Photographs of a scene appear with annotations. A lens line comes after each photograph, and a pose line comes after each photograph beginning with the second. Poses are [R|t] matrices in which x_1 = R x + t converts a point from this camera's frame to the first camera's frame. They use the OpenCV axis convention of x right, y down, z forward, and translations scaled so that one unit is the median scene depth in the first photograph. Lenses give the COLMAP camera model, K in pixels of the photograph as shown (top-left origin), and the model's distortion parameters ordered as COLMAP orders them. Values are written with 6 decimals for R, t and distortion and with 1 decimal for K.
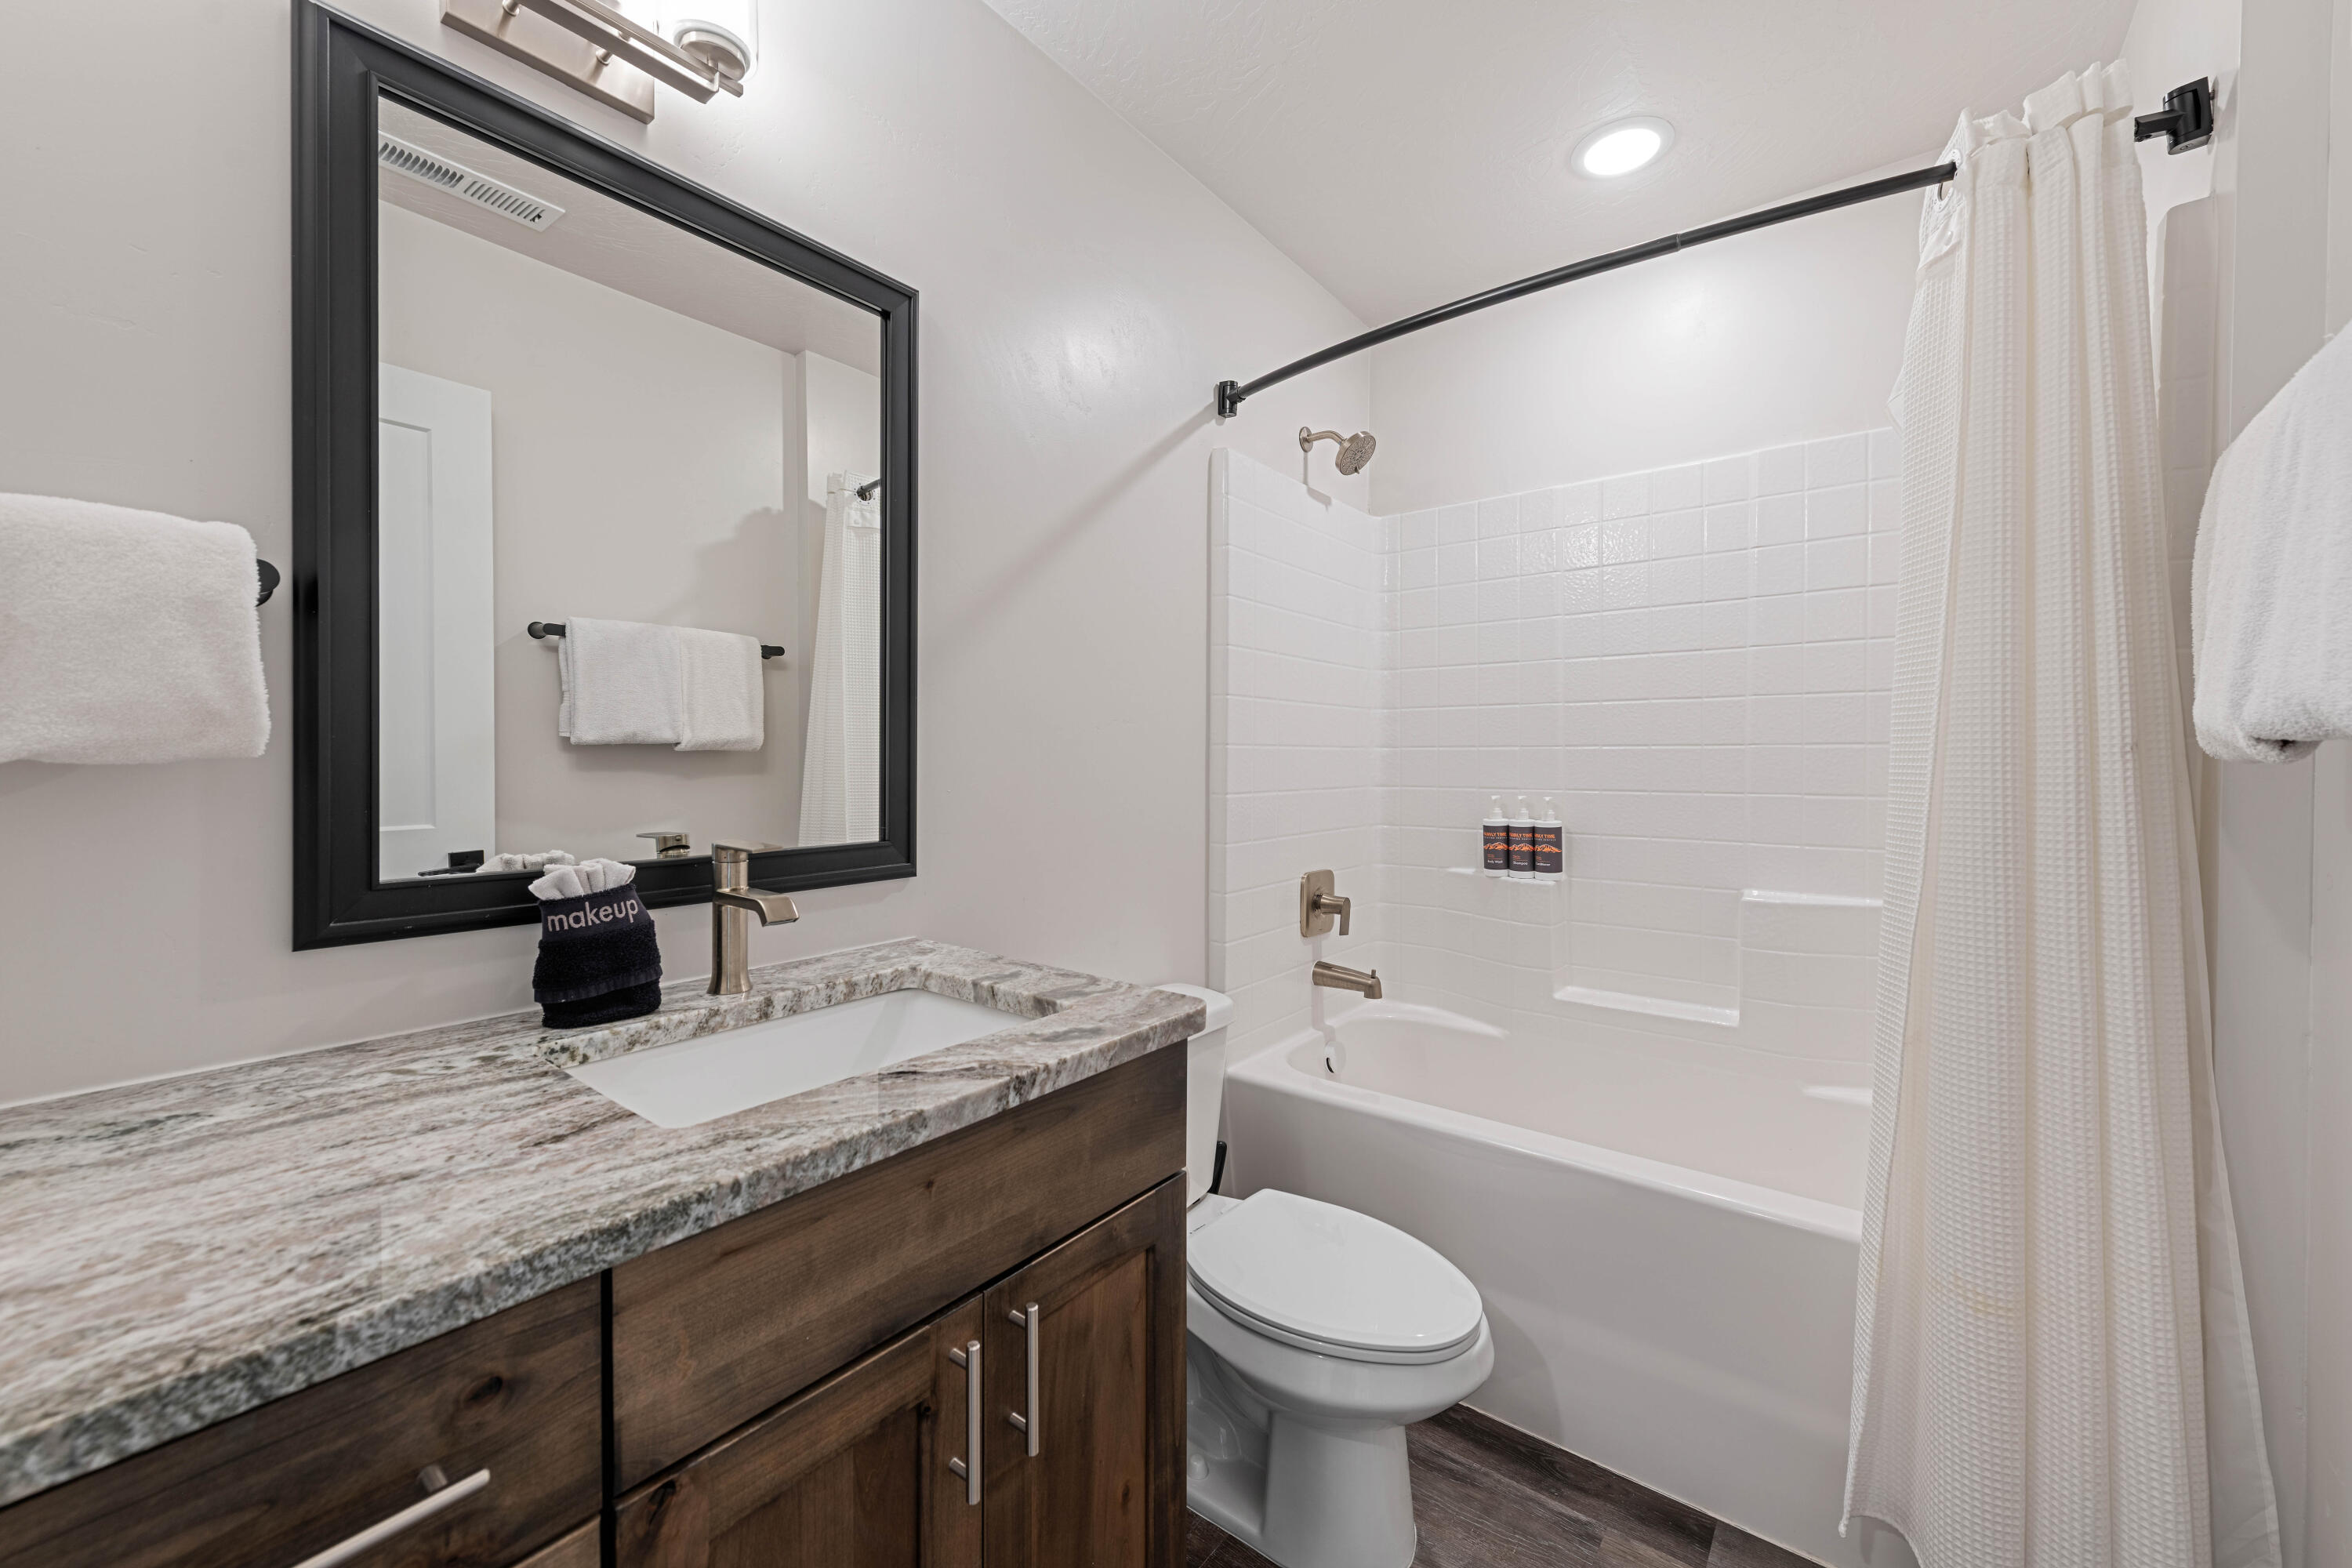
lens RADIAL K [[921.5, 0, 1170.4], [0, 921.5, 773.6], [0, 0, 1]] dist [0.009481, -0.003455]
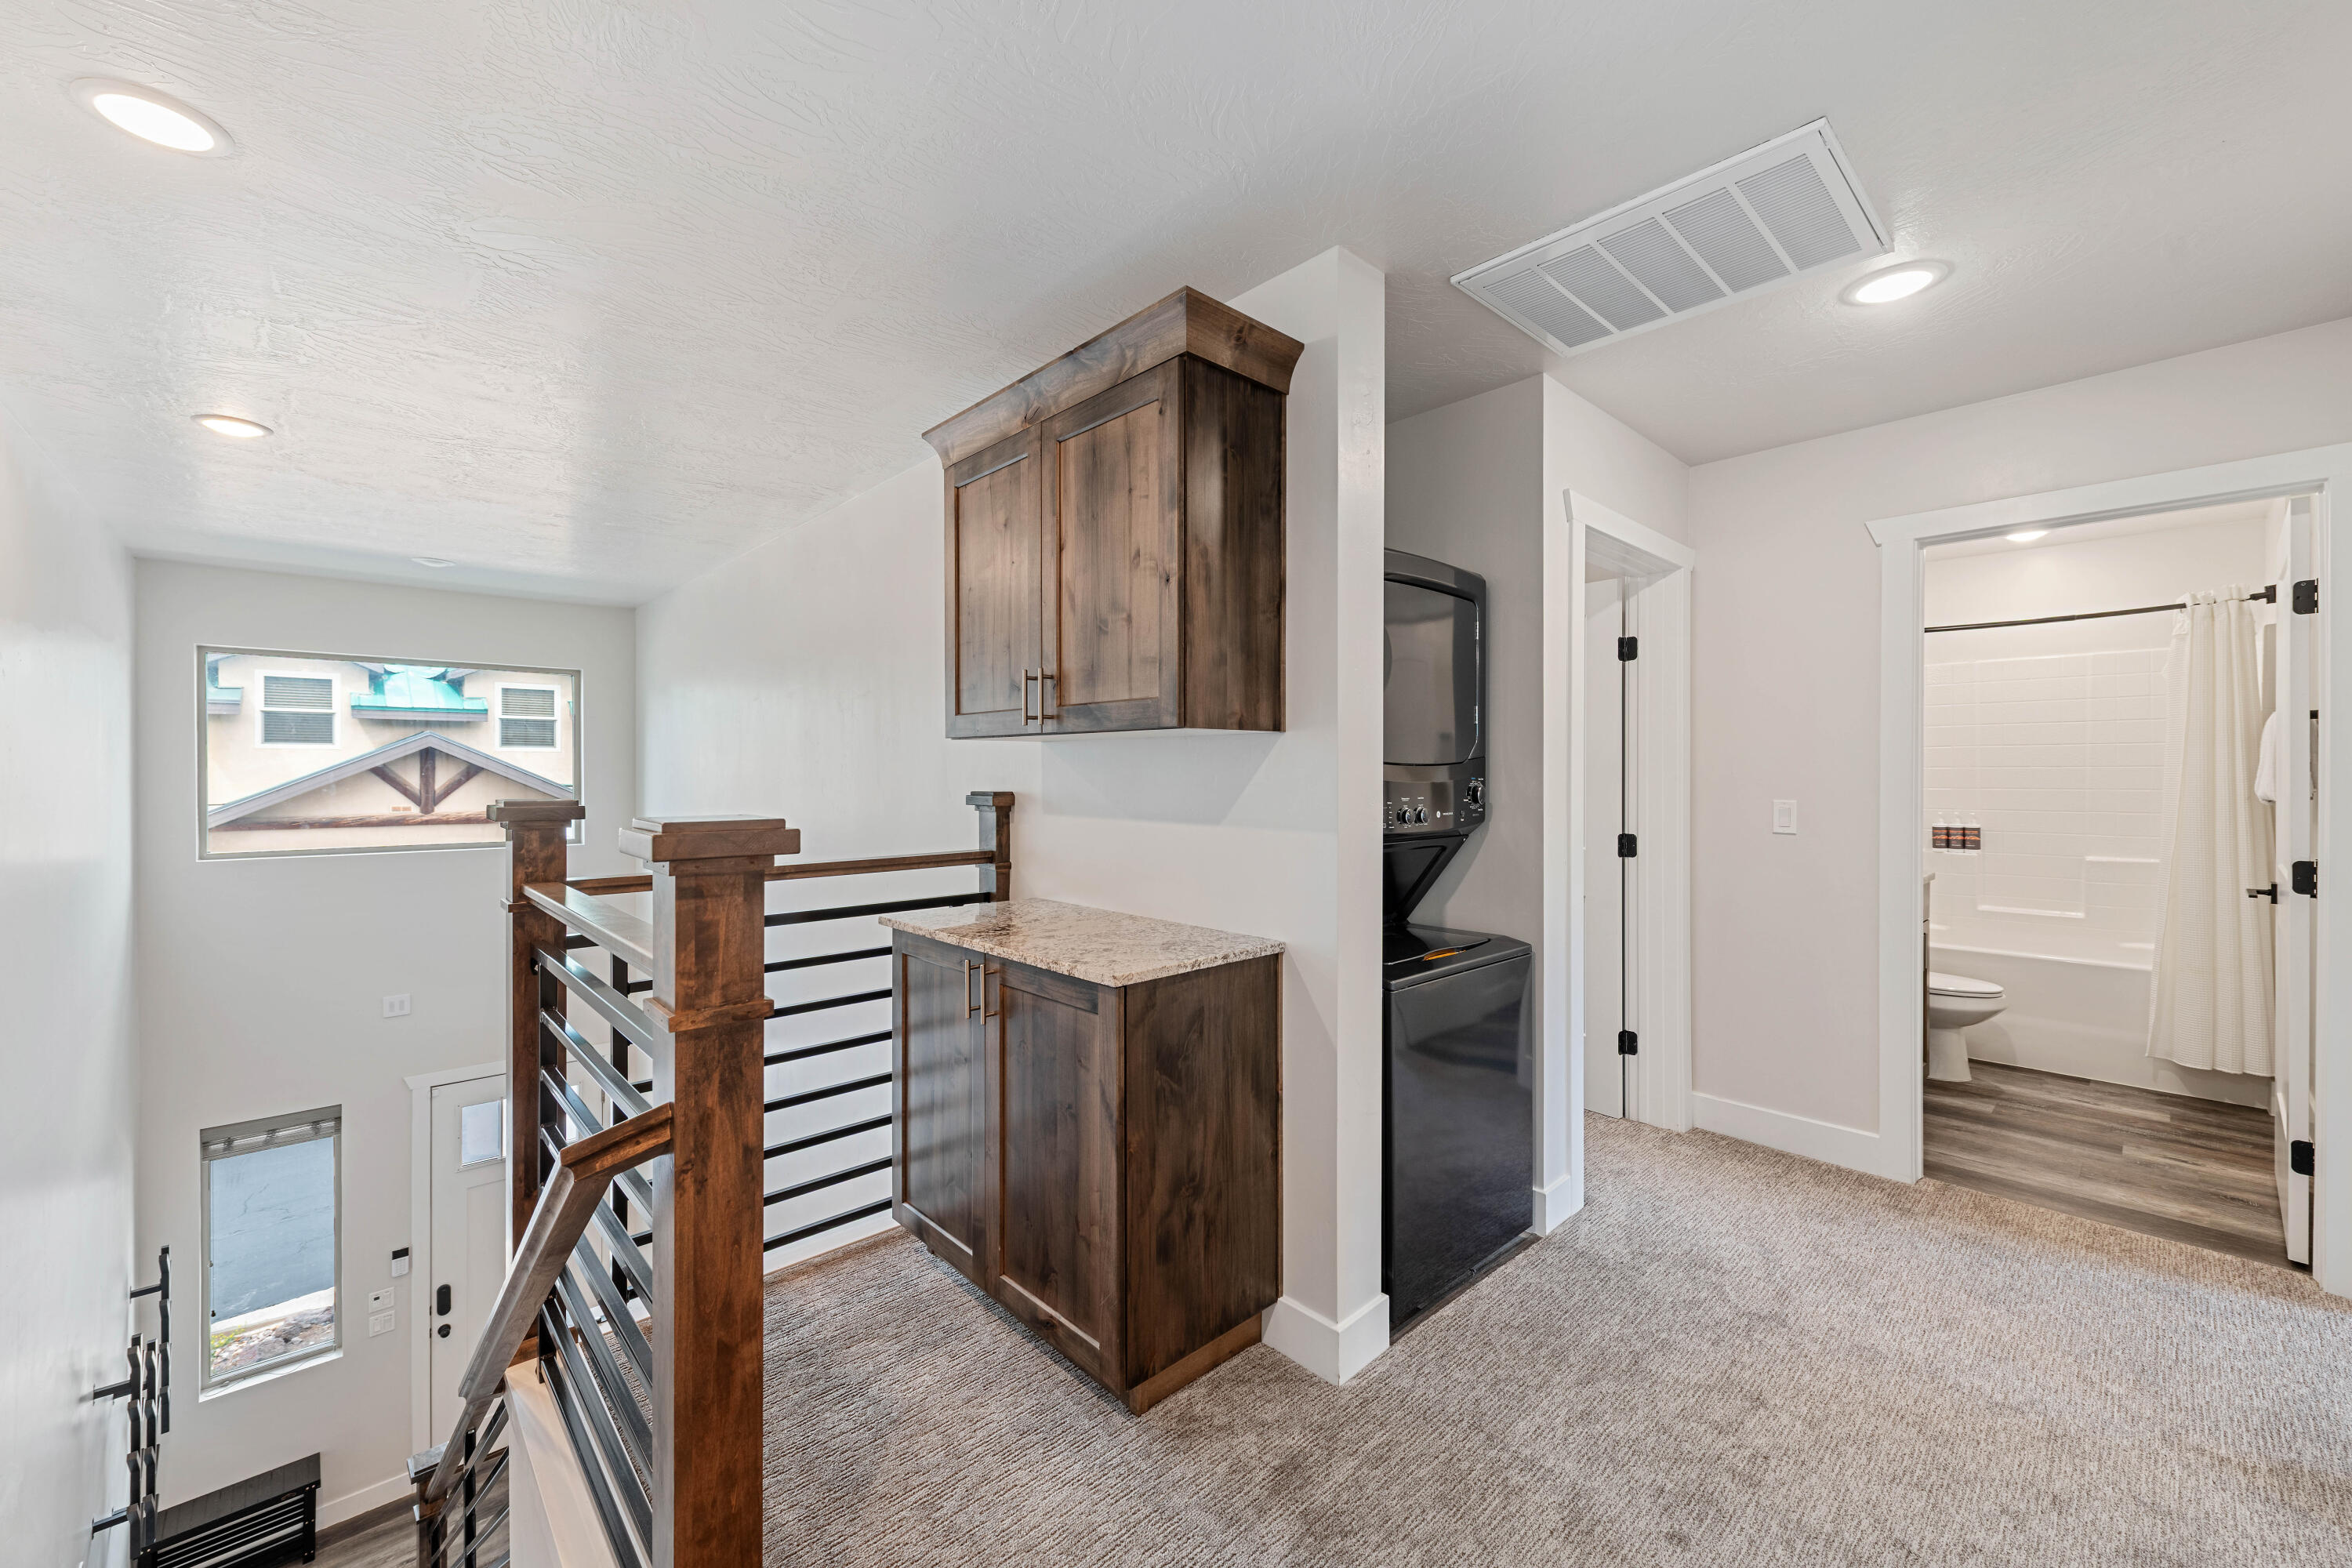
lens RADIAL K [[921.5, 0, 1181.0], [0, 921.5, 776.4], [0, 0, 1]] dist [0.009481, -0.003455]
pose [[0.990172, -0.003497, -0.139809, -1.065444], [0.002527, 0.999971, -0.007117, -0.047624], [0.139830, 0.006694, 0.990153, -1.320778]]
